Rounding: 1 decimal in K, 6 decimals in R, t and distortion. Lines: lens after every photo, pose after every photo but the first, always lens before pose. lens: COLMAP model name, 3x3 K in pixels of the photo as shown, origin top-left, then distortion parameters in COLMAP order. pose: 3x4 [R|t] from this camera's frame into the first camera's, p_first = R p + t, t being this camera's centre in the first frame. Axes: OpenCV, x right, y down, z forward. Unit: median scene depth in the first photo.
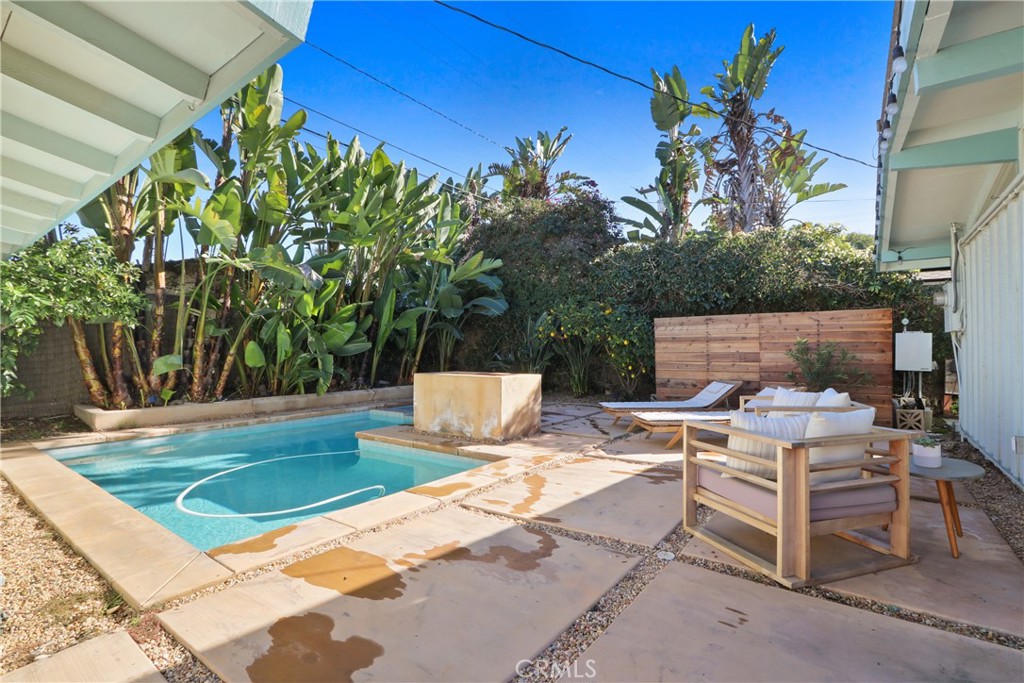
lens RADIAL K [[478.0, 0, 518.2], [0, 478.0, 341.8], [0, 0, 1]] dist [-0.027614, 0.009600]
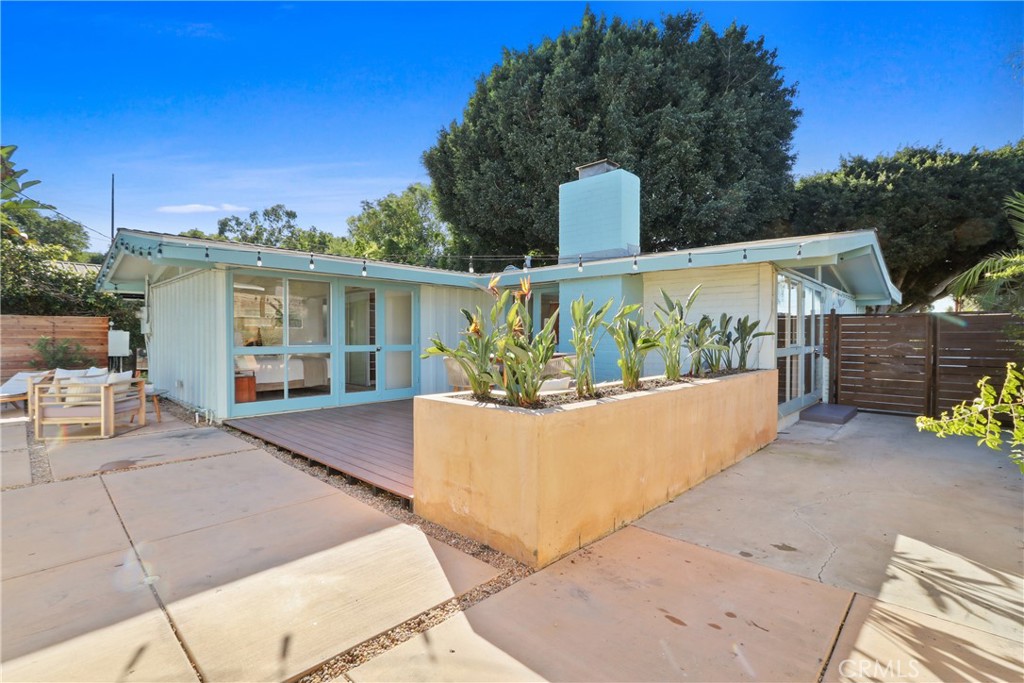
lens RADIAL K [[478.0, 0, 518.2], [0, 478.0, 341.8], [0, 0, 1]] dist [-0.027614, 0.009600]
pose [[0.116109, -0.009918, 0.993187, -0.575039], [-0.021881, 0.999682, 0.012541, -0.035620], [-0.992995, -0.023188, 0.115855, -0.513061]]
